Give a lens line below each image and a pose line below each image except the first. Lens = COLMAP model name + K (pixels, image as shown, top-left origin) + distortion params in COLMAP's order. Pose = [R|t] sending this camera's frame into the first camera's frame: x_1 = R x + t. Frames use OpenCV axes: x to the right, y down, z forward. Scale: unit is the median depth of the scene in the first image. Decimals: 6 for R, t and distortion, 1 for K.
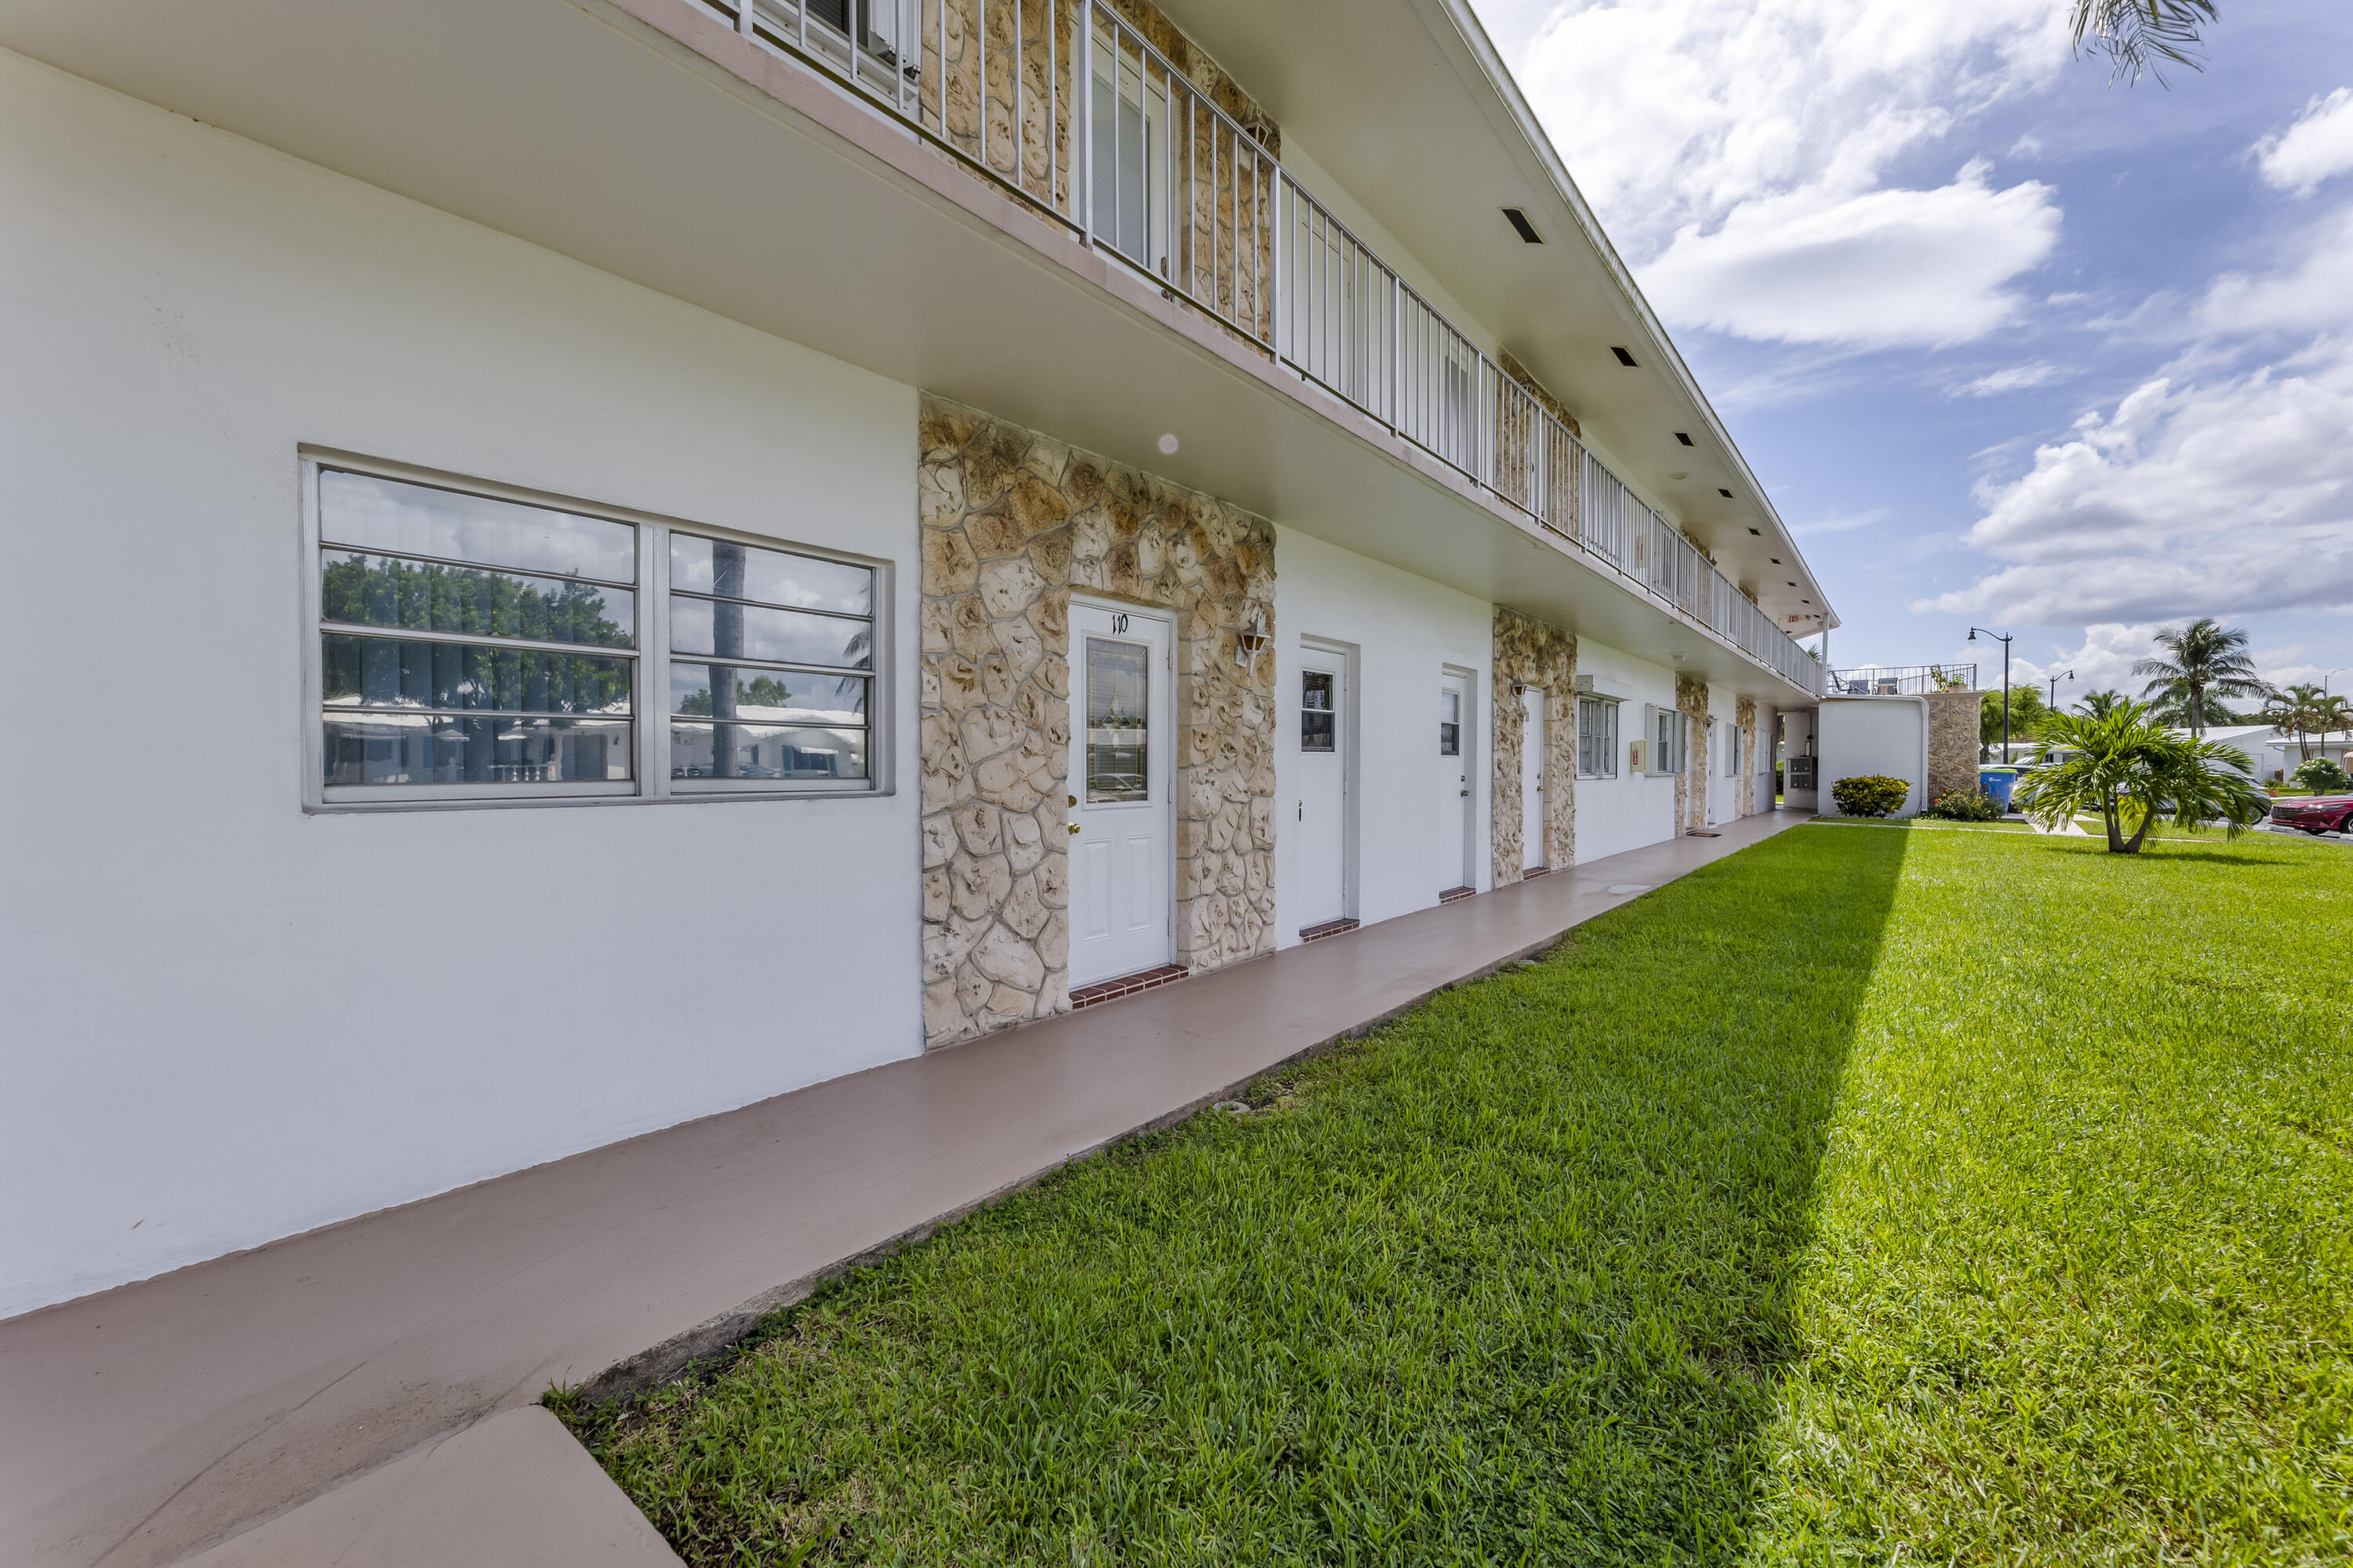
lens RADIAL K [[958.4, 0, 1173.3], [0, 958.4, 778.6], [0, 0, 1]] dist [0.000426, 0.000104]
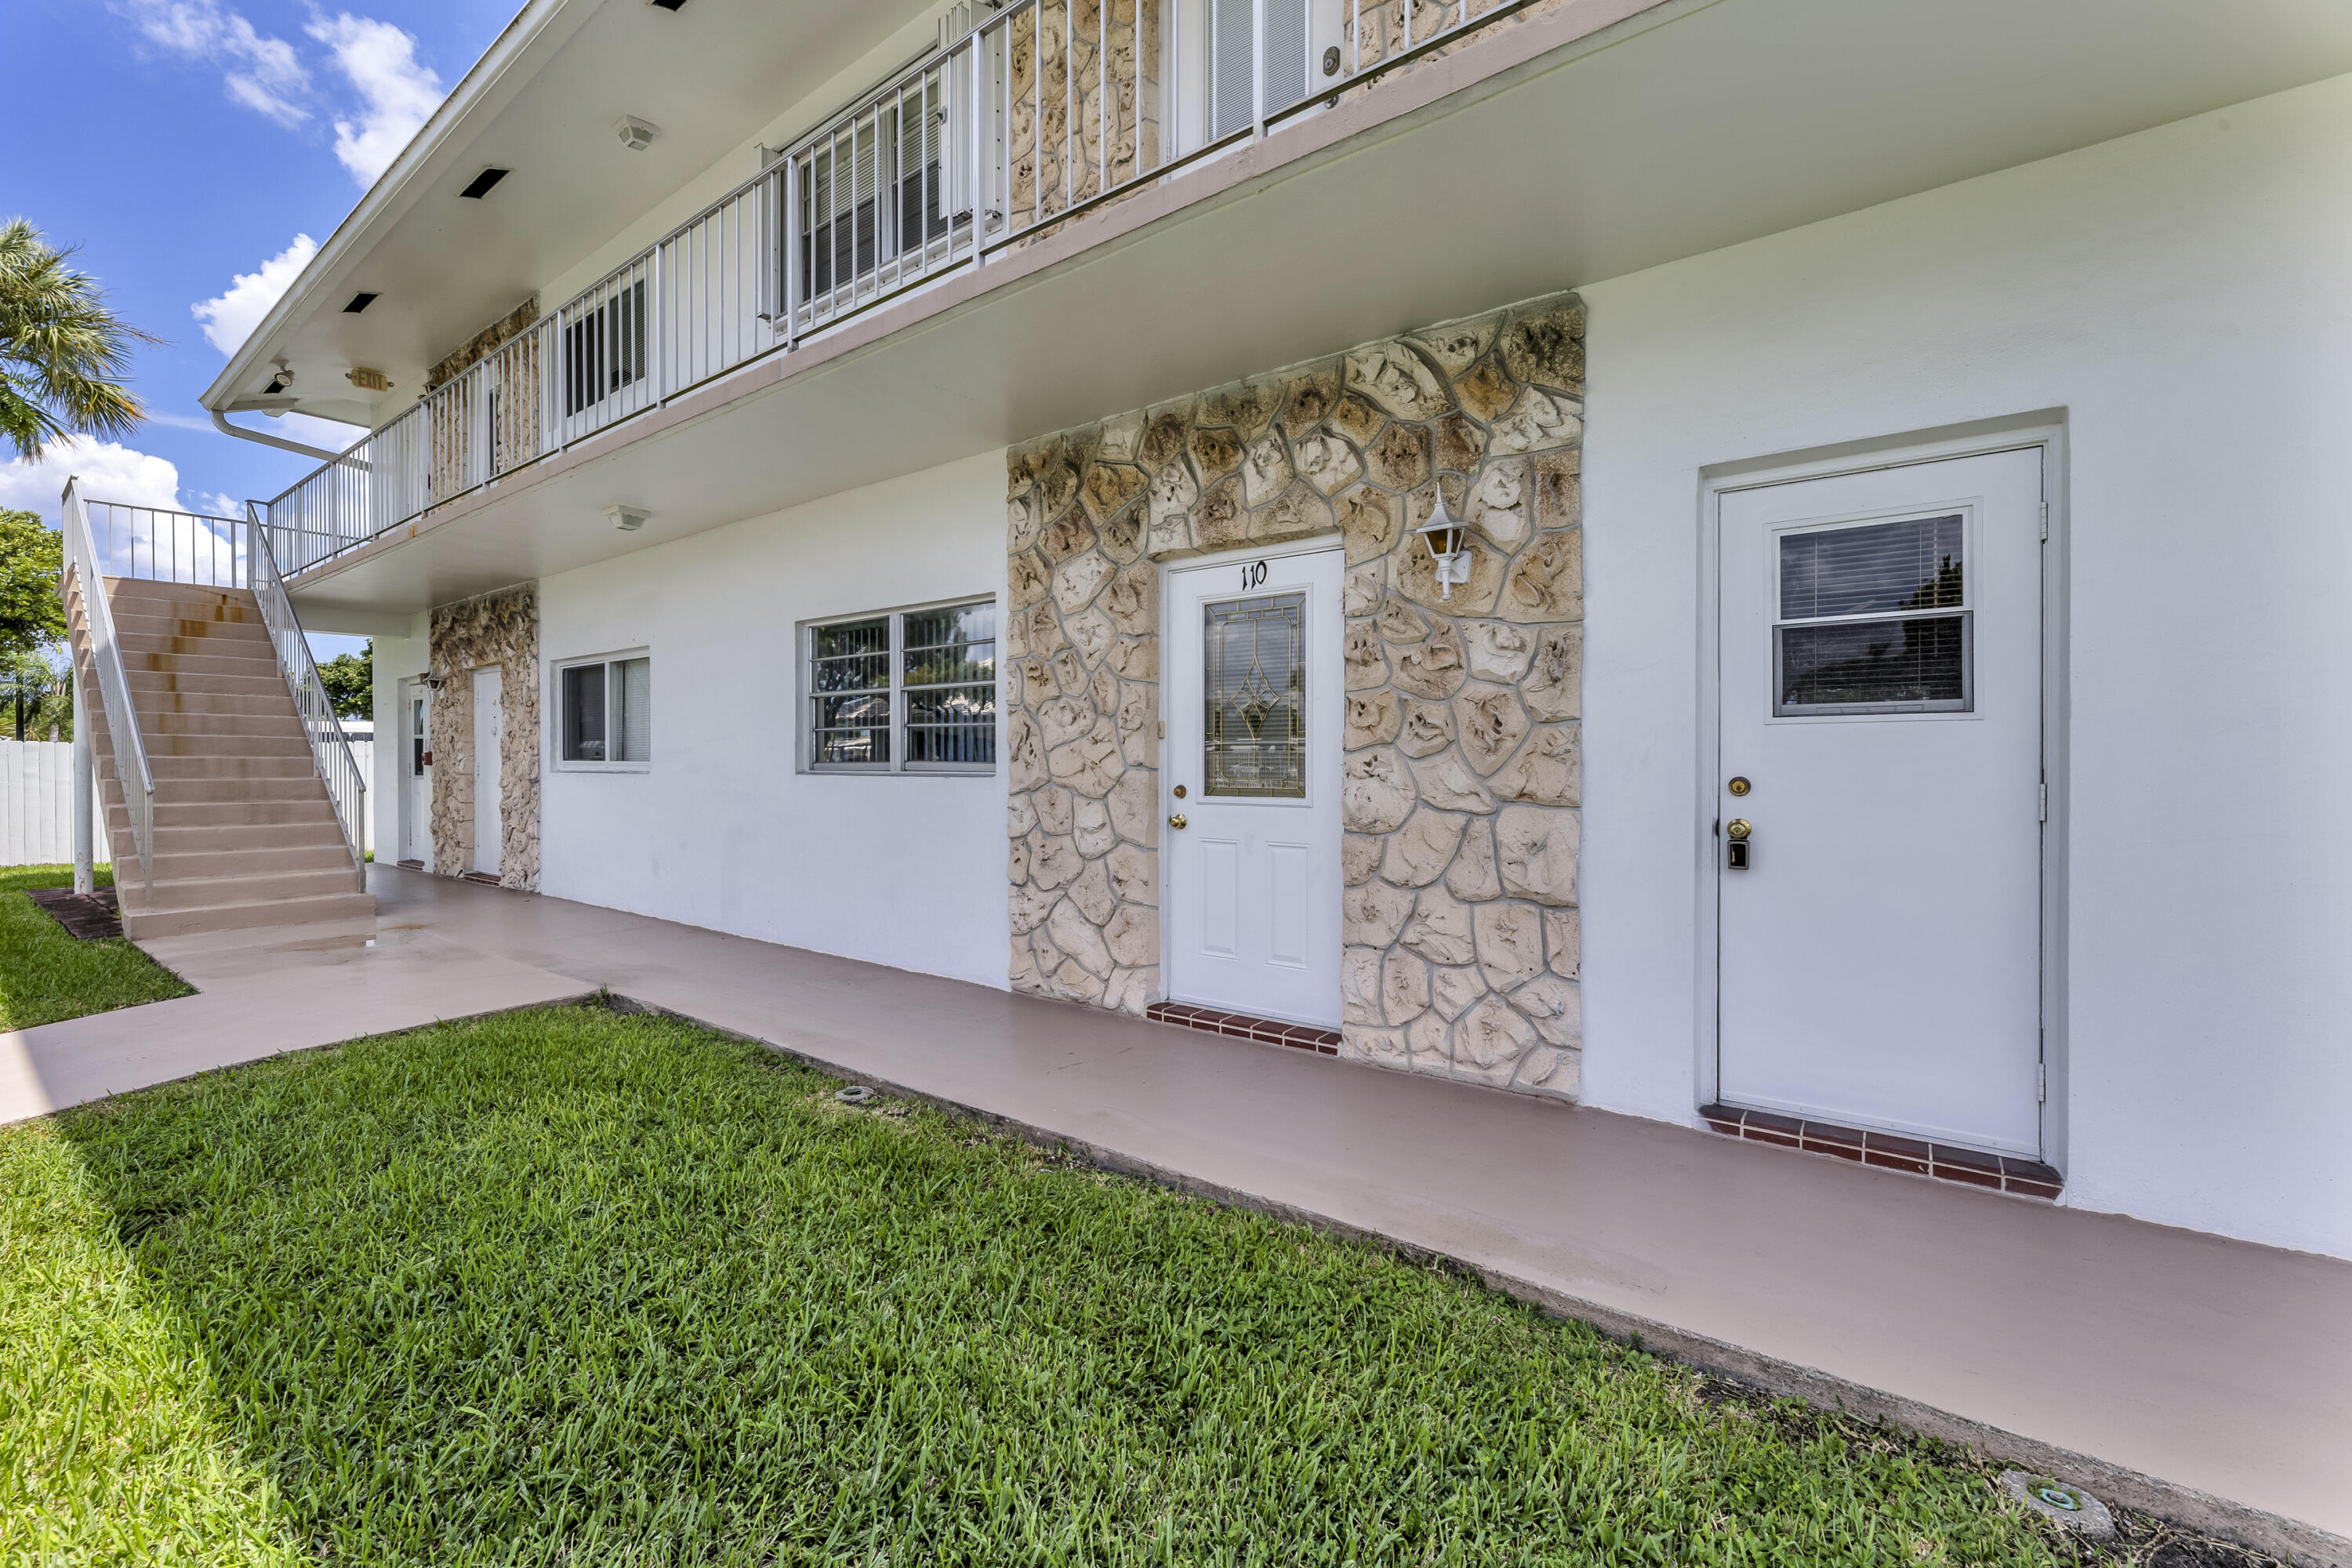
lens RADIAL K [[958.0, 0, 1173.7], [0, 958.0, 770.7], [0, 0, 1]] dist [0.000426, 0.000104]
pose [[0.027063, 0.003931, -0.999626, 0.854199], [-0.020629, 0.999782, 0.003373, 0.000898], [0.999421, 0.020530, 0.027138, 1.045965]]
